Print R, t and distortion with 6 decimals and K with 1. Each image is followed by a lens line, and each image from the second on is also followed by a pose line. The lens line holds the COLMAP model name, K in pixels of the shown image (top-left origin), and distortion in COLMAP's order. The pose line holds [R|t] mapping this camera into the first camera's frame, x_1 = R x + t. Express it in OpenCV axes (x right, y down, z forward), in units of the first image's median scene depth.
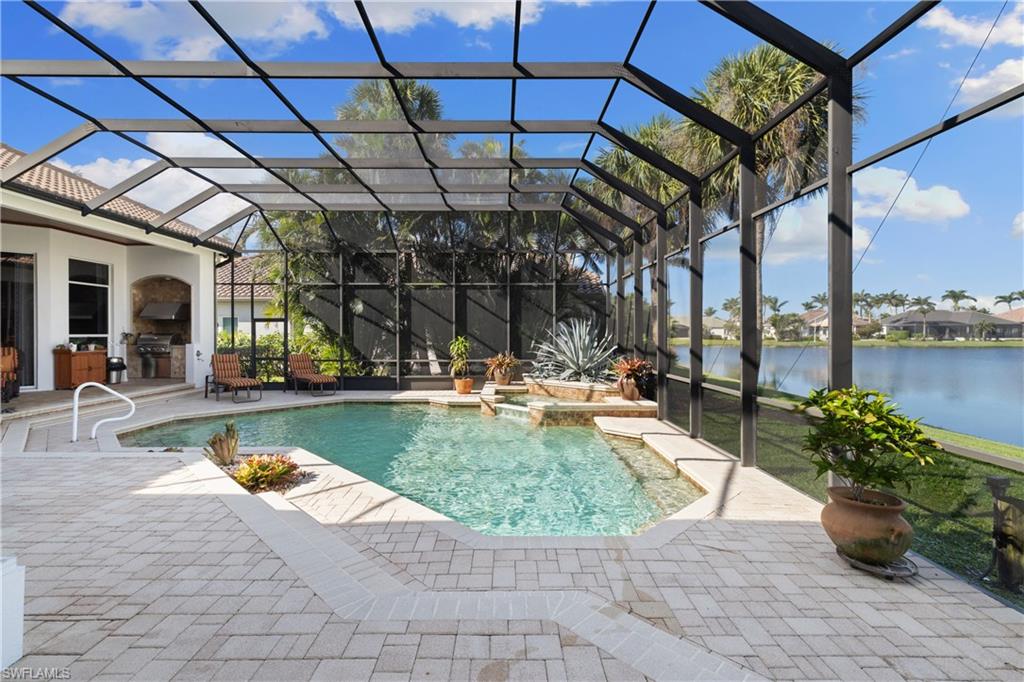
lens RADIAL K [[446.8, 0, 508.9], [0, 446.8, 336.5], [0, 0, 1]] dist [0.001572, 0.000348]
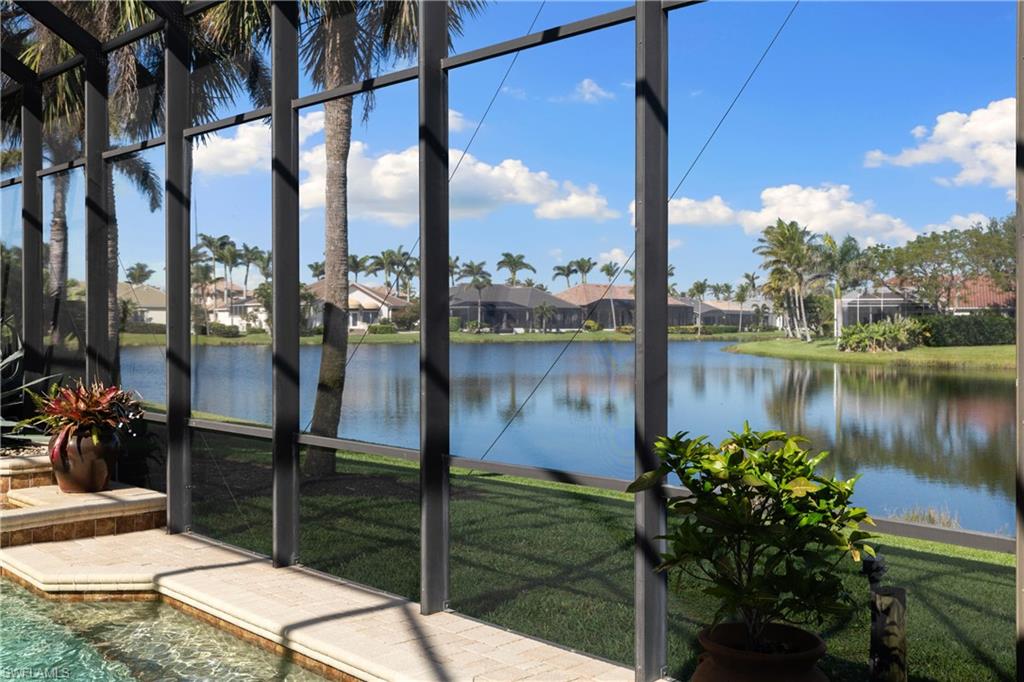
lens RADIAL K [[981.2, 0, 512.0], [0, 981.2, 341.0], [0, 0, 1]] dist [0.018395, -0.013958]
pose [[0.704385, -0.010531, 0.709740, -0.055756], [-0.000123, 0.999888, 0.014958, -0.000365], [-0.709818, -0.010623, 0.704305, 0.109553]]
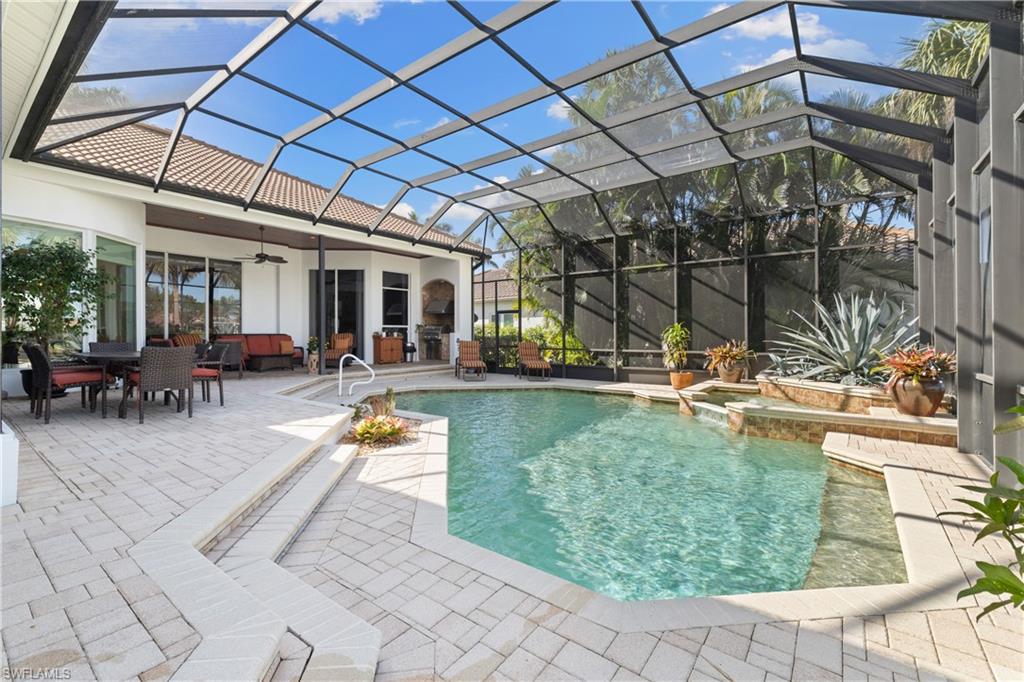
lens RADIAL K [[443.1, 0, 508.4], [0, 443.1, 332.9], [0, 0, 1]] dist [0.000796, 0.000323]
pose [[0.790268, -0.003083, -0.612754, 0.159791], [-0.002031, 0.999969, -0.007650, 0.026790], [0.612759, 0.007290, 0.790237, 0.128949]]
